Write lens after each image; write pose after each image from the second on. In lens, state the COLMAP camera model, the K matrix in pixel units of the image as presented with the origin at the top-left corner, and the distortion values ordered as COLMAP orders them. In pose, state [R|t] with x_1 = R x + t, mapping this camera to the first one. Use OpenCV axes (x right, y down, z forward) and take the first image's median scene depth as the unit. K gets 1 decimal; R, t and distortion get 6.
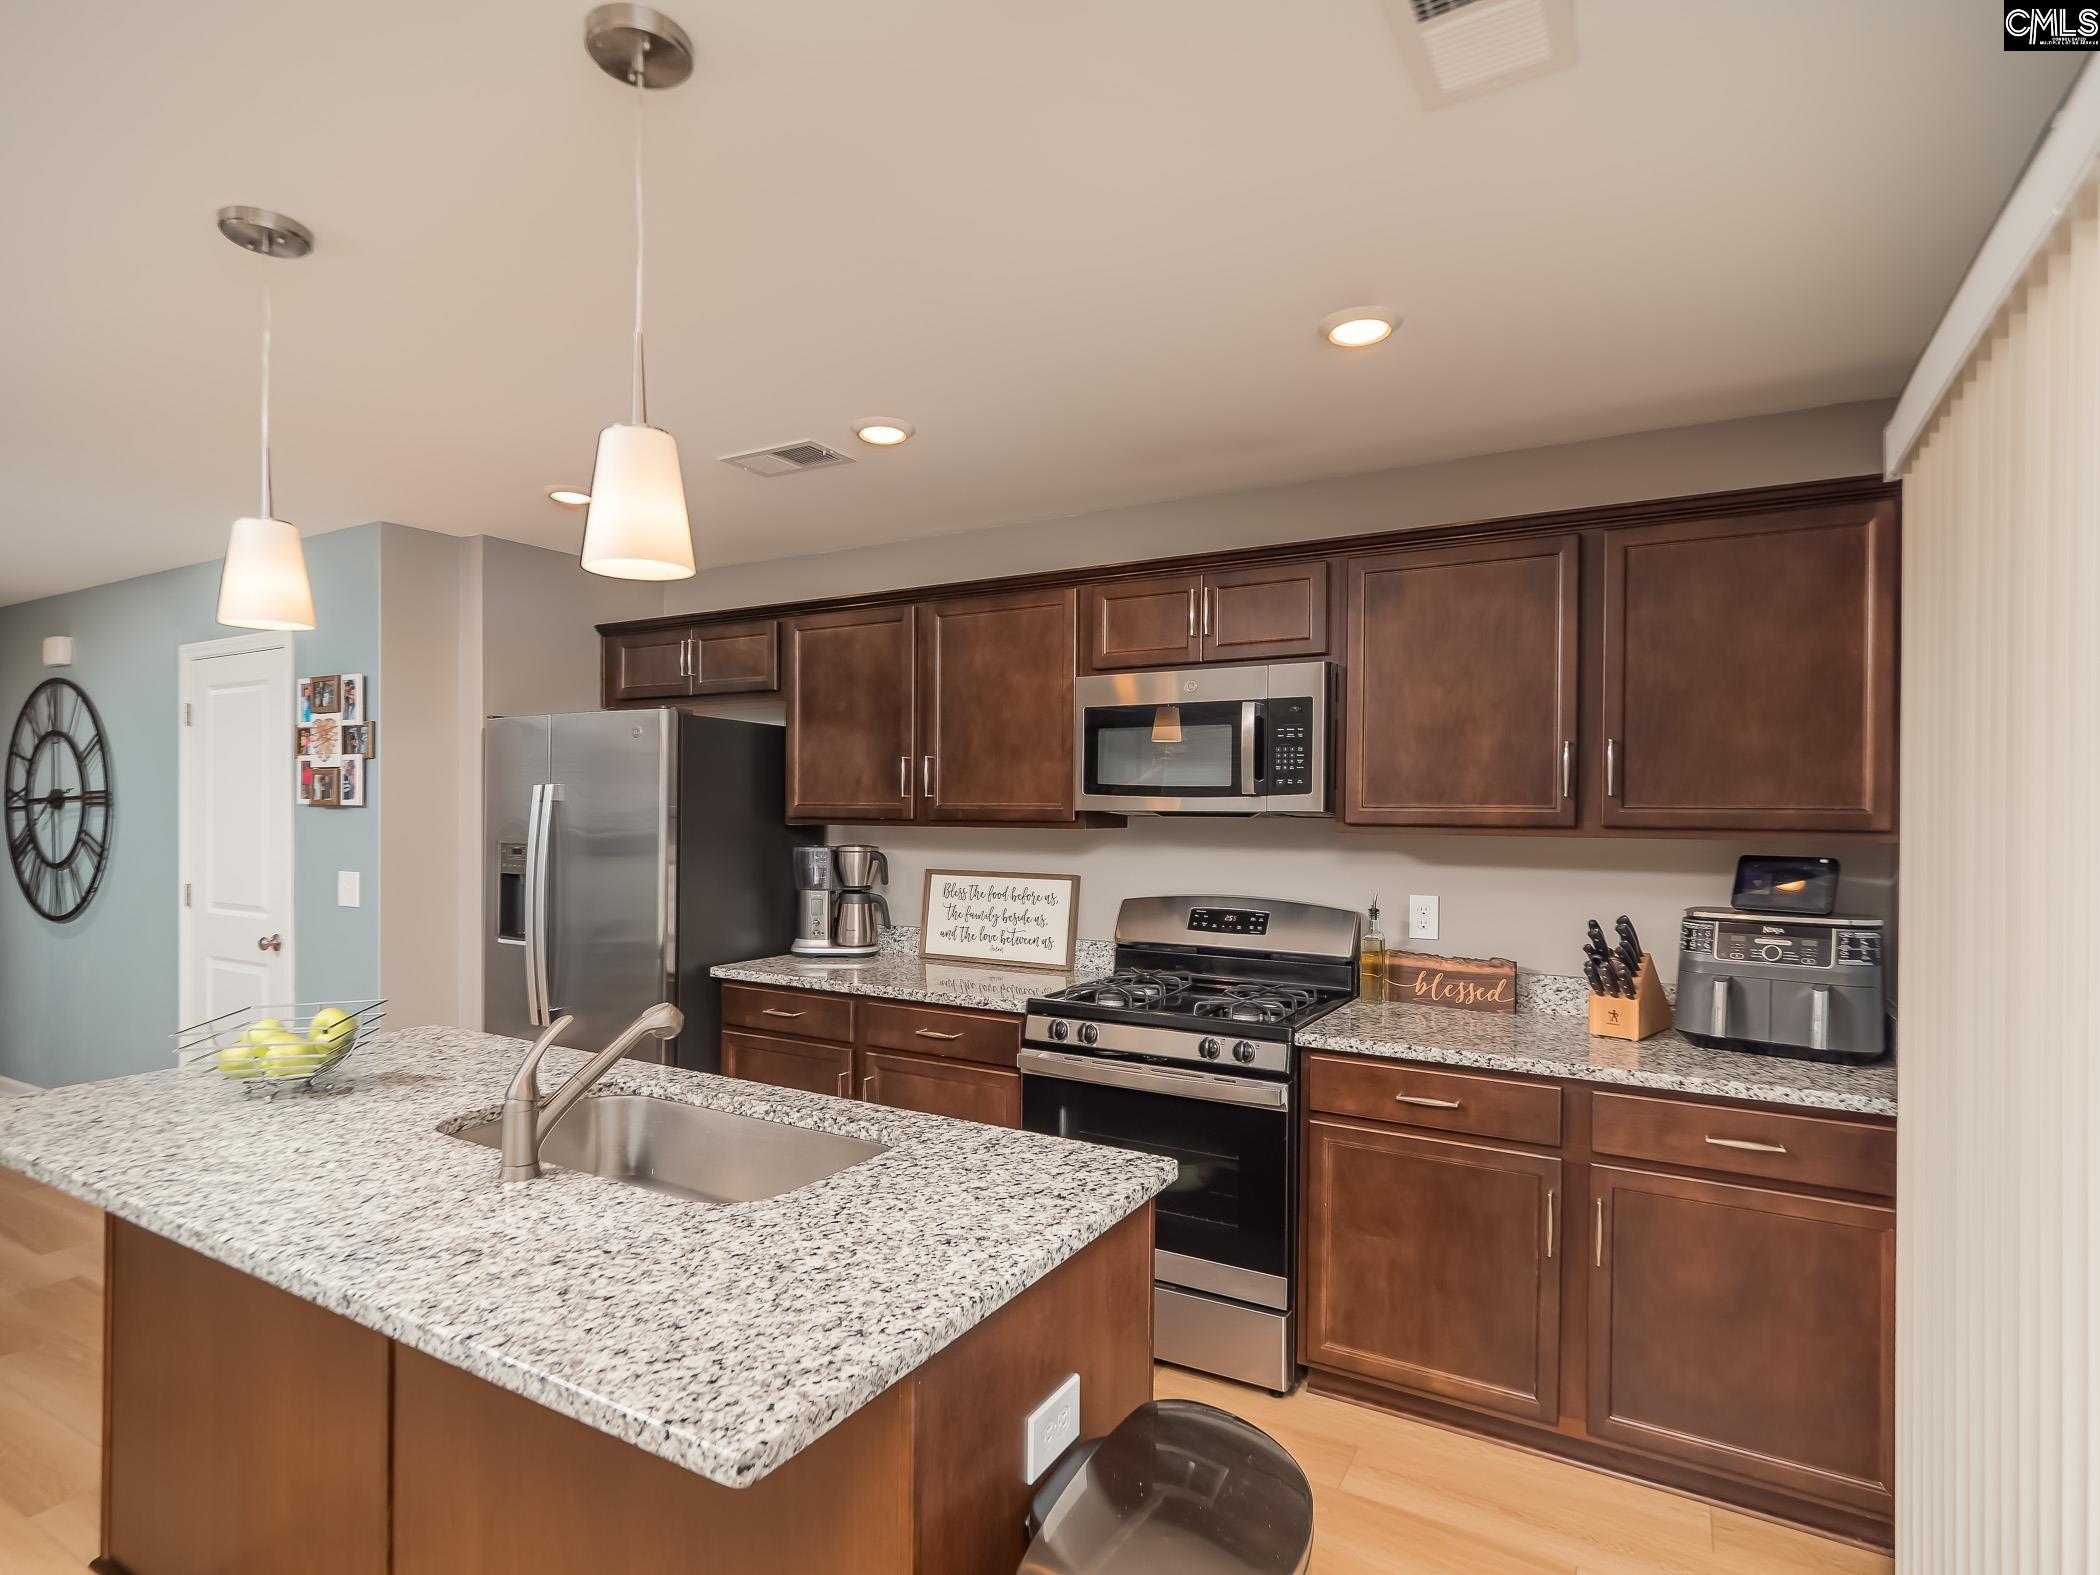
lens RADIAL K [[1081.1, 0, 1049.3], [0, 1081.1, 800.8], [0, 0, 1]] dist [0.002026, 0.000712]
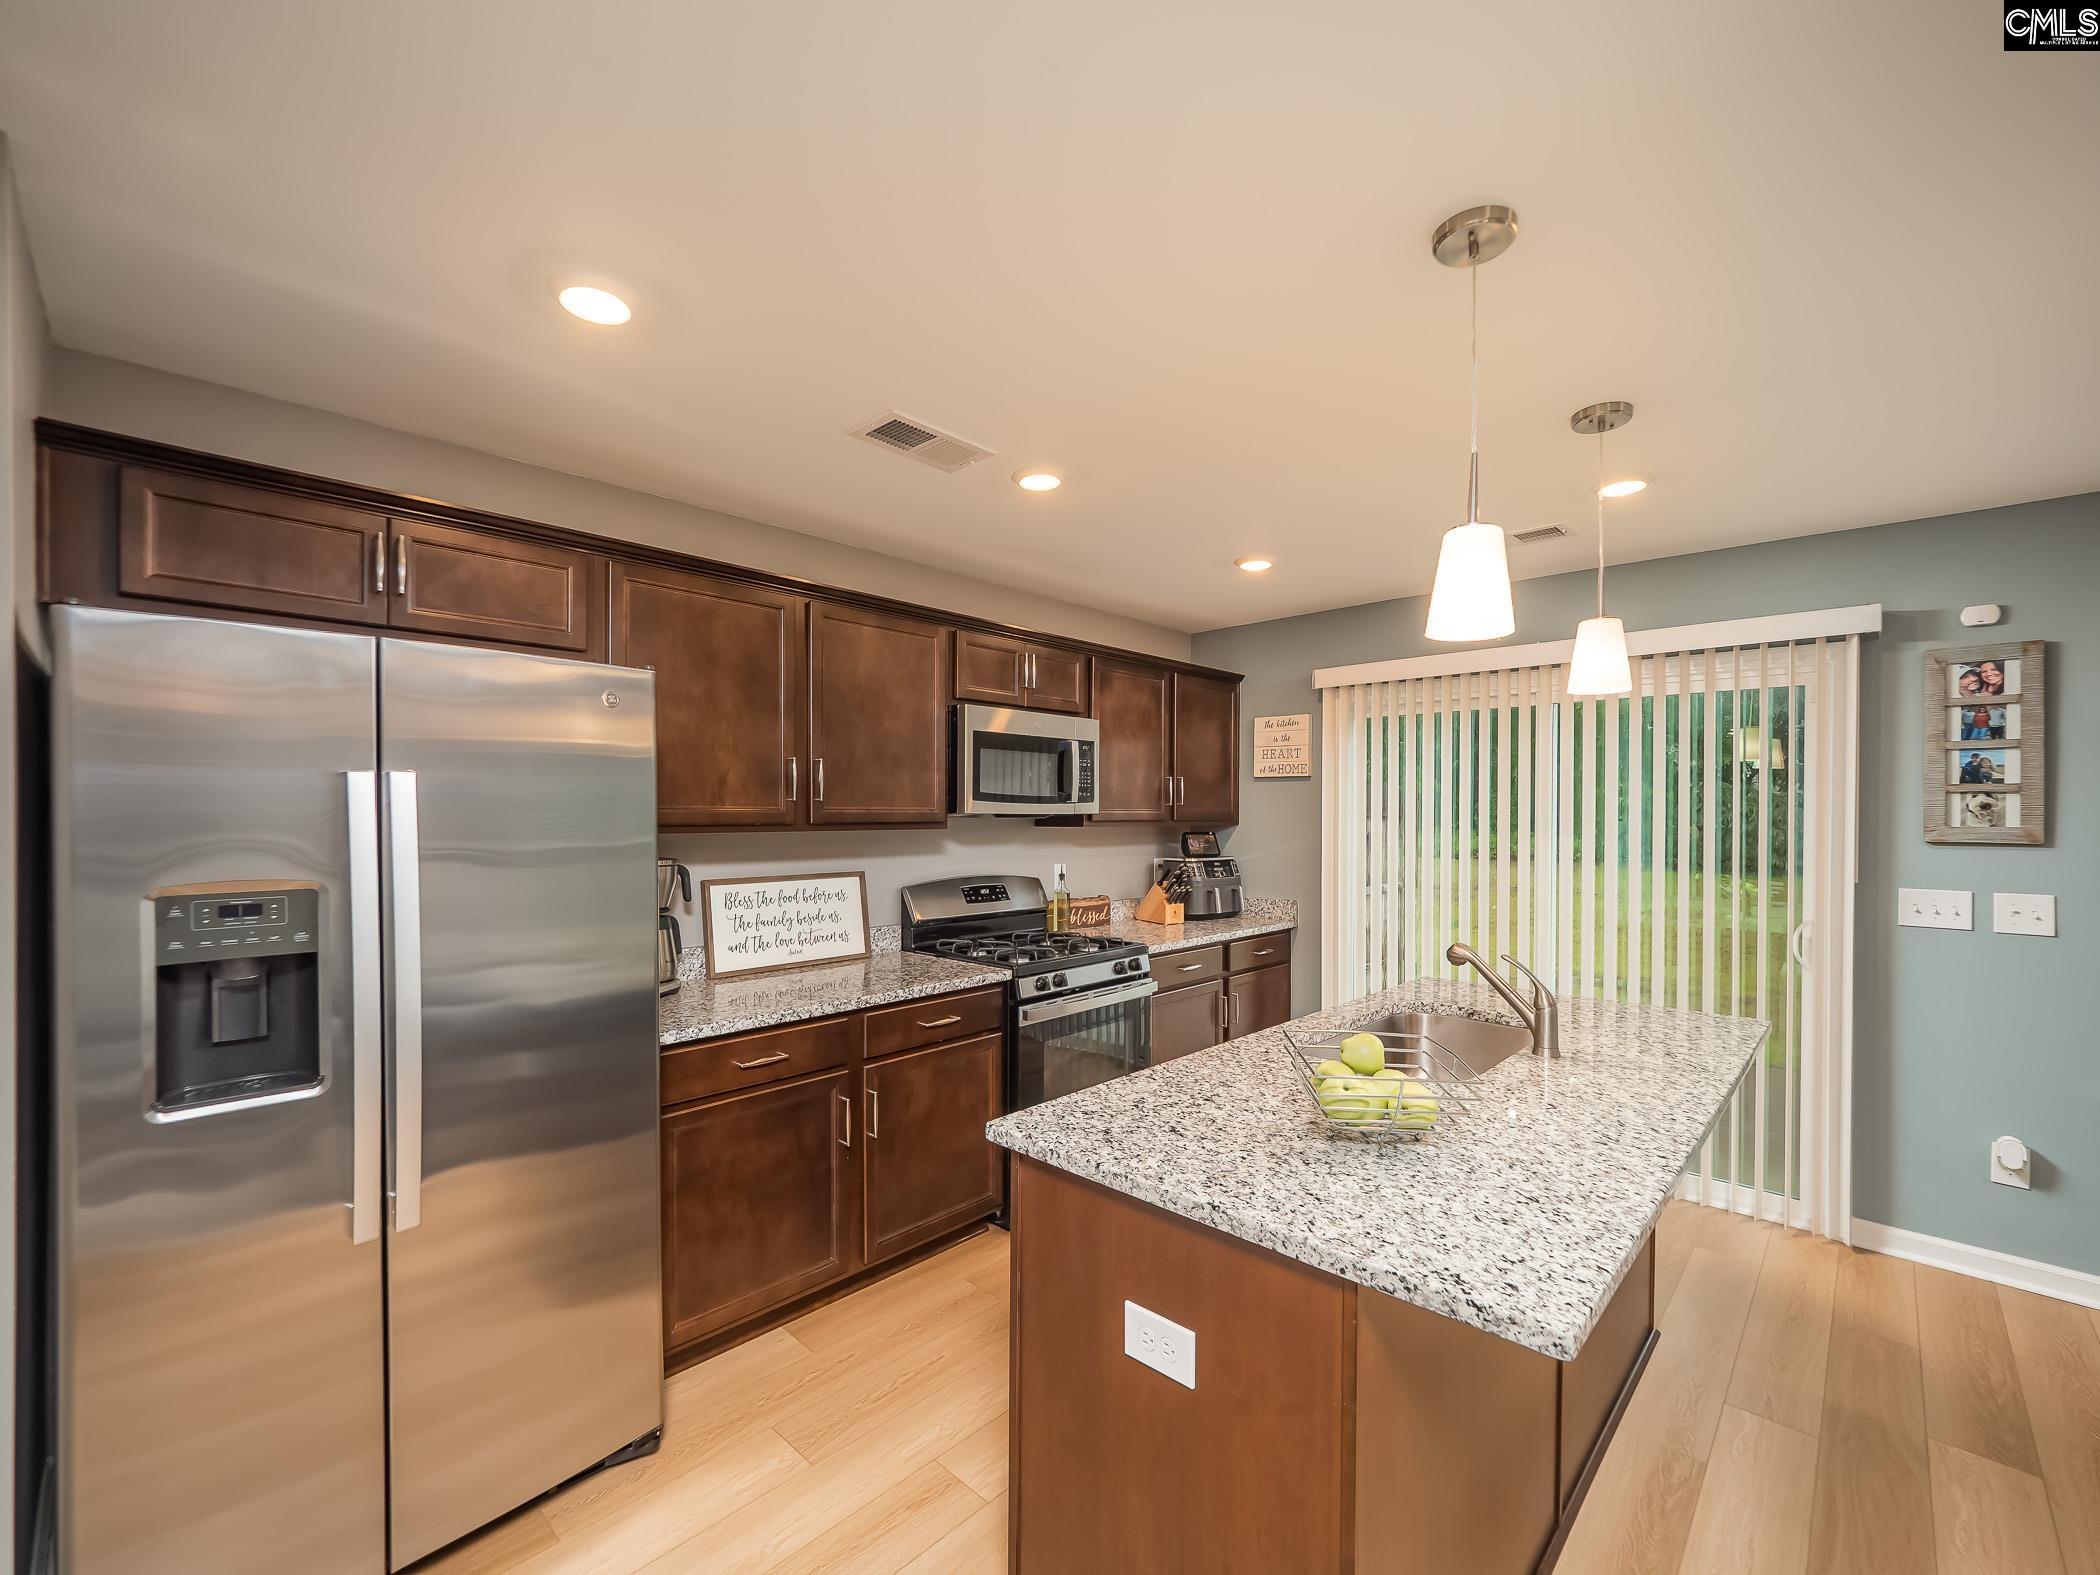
lens RADIAL K [[881.0, 0, 1043.4], [0, 881.0, 811.5], [0, 0, 1]] dist [0.001336, 0.000343]
pose [[0.239828, -0.007670, 0.970785, -0.869691], [-0.011927, 0.999870, 0.010846, -0.005339], [-0.970742, -0.014179, 0.239706, 0.643515]]
